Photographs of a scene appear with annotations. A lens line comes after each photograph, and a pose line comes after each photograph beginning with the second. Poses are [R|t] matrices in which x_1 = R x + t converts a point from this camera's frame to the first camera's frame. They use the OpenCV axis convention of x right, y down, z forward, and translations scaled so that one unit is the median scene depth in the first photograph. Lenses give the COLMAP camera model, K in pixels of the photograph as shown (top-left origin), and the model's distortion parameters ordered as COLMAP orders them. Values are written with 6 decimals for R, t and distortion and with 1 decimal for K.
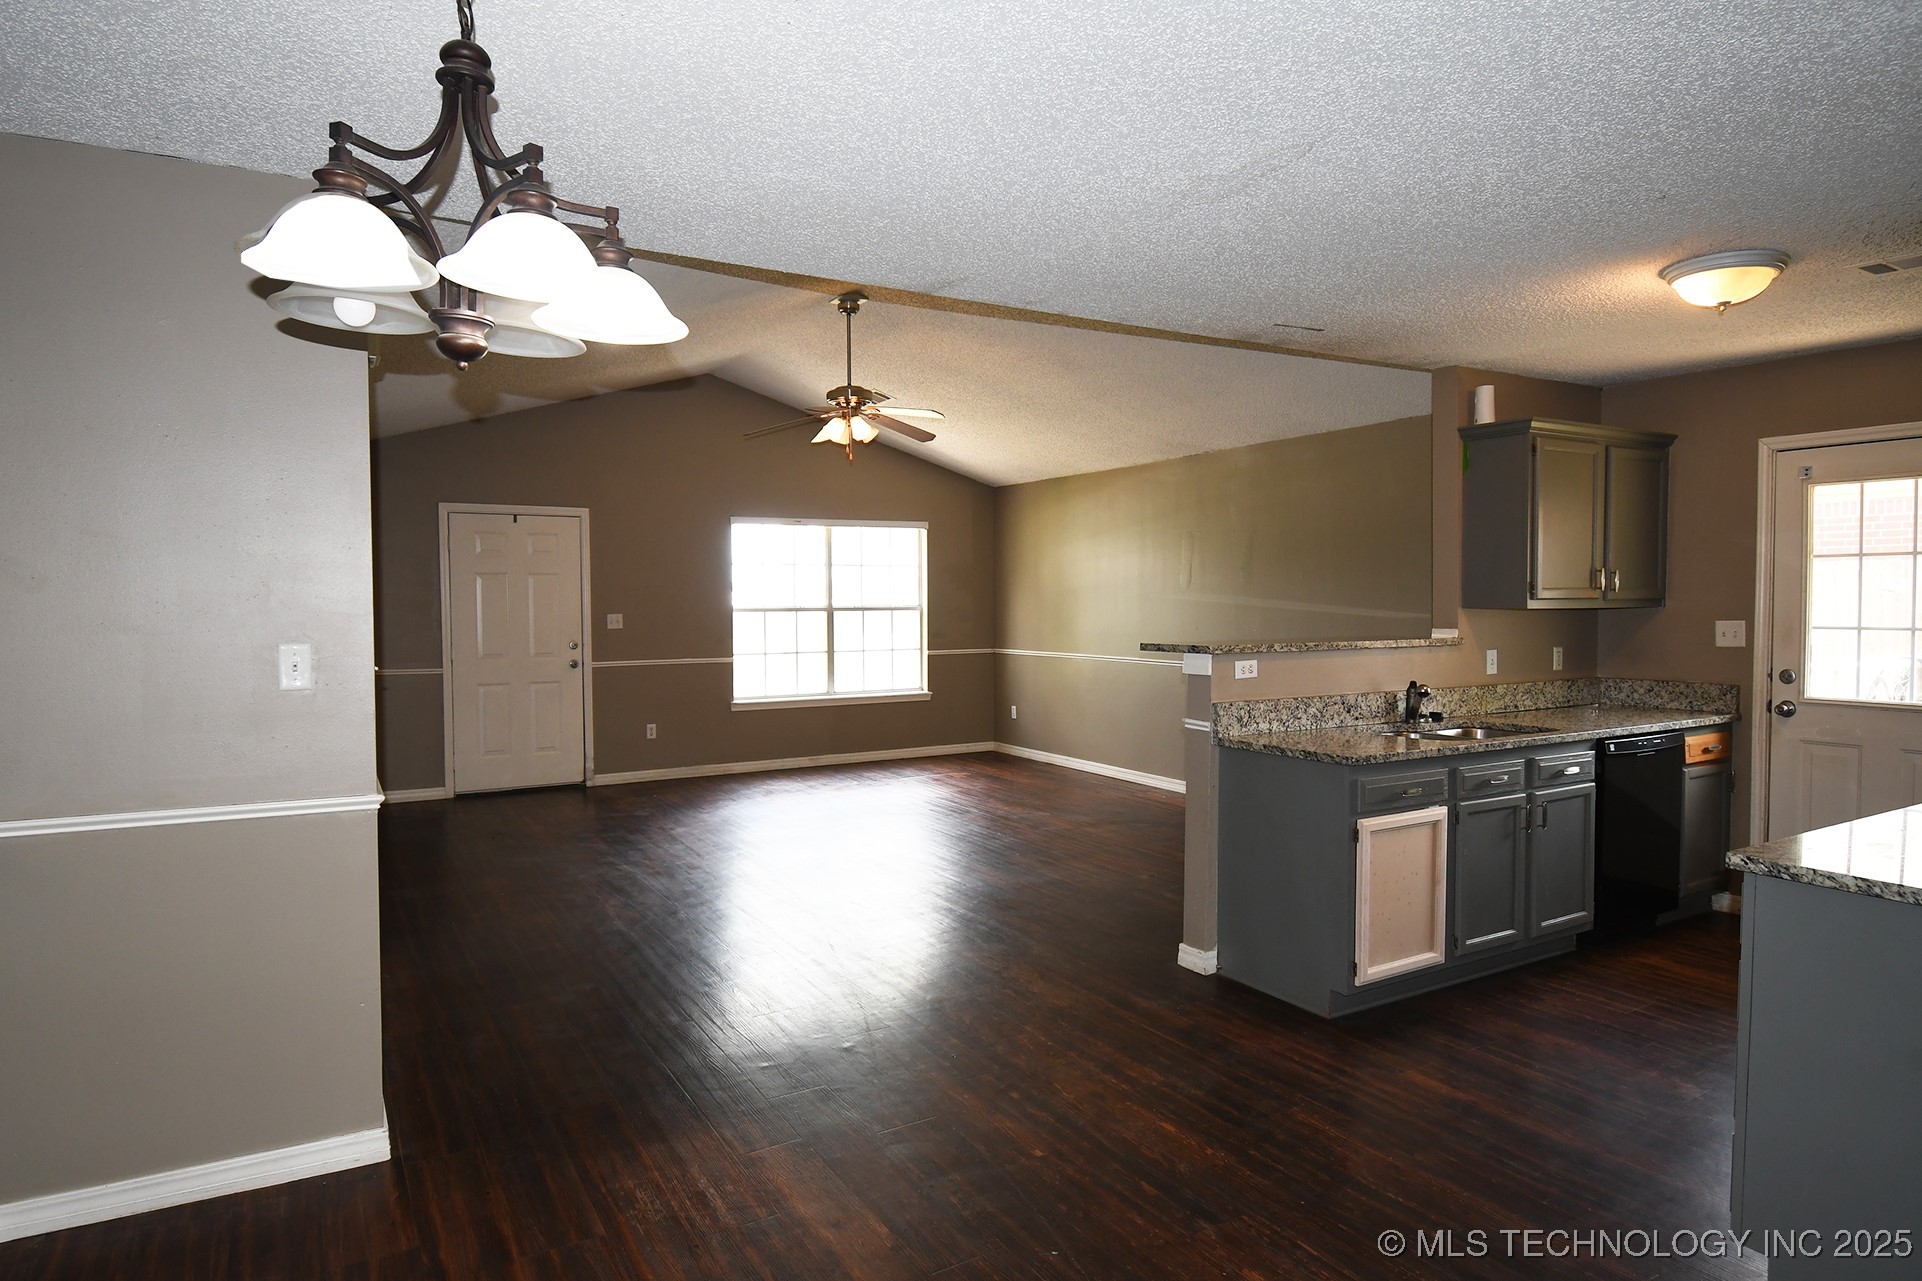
lens RADIAL K [[1098.0, 0, 955.9], [0, 1098.0, 644.2], [0, 0, 1]] dist [0.018172, -0.030953]
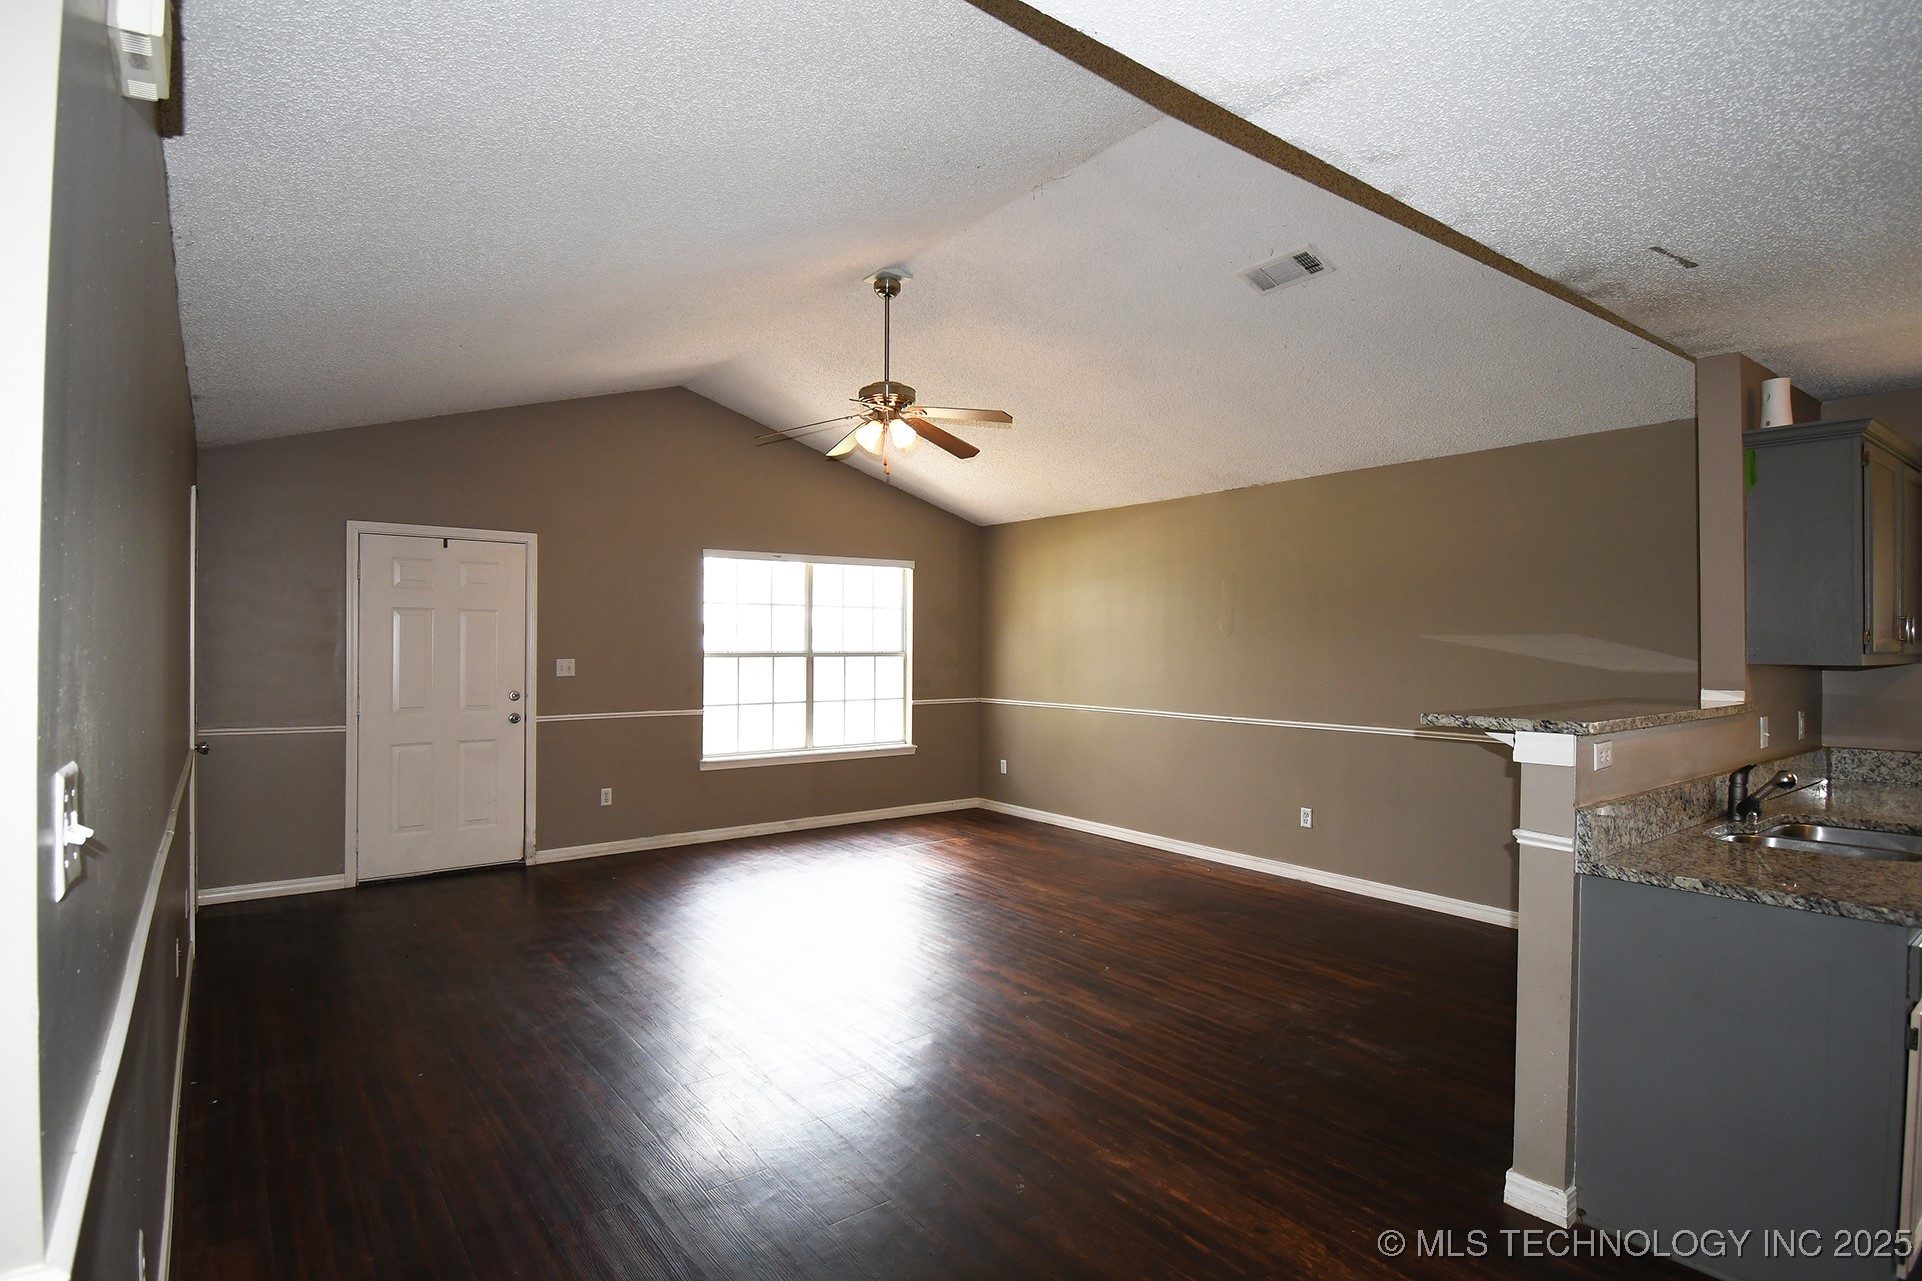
lens RADIAL K [[957.5, 0, 955.8], [0, 957.5, 642.0], [0, 0, 1]] dist [0.020539, -0.030013]
pose [[0.992979, 0.009436, 0.117917, -0.173515], [-0.004299, 0.999034, -0.043737, -0.016402], [-0.118216, 0.042923, 0.992060, 0.403048]]
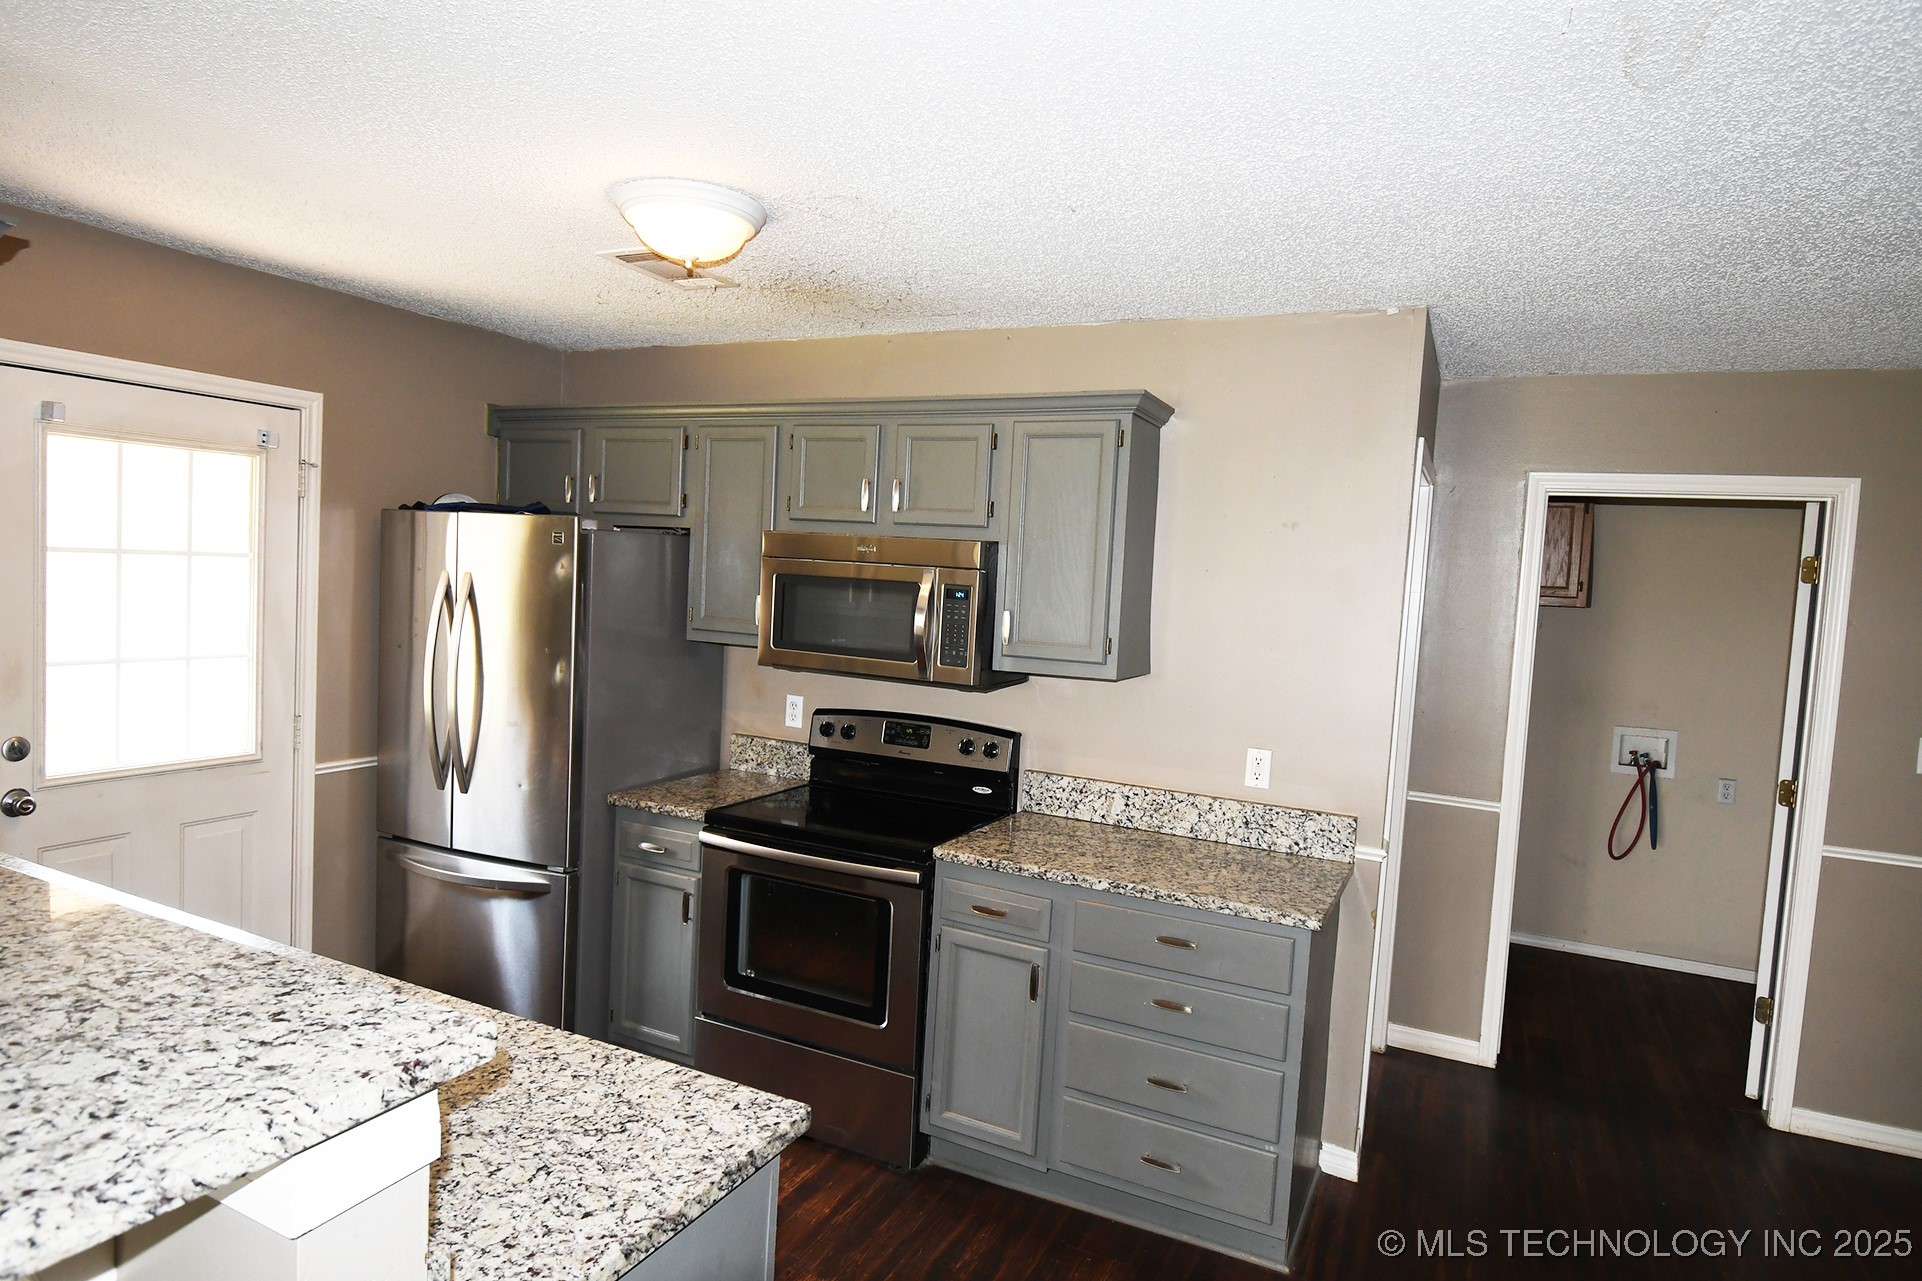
lens RADIAL K [[1098.0, 0, 955.9], [0, 1098.0, 644.2], [0, 0, 1]] dist [0.018172, -0.030953]
pose [[-0.551140, -0.082495, 0.830324, -0.011787], [-0.019224, 0.996092, 0.086204, -0.086535], [-0.834191, 0.031548, -0.550573, 0.881611]]
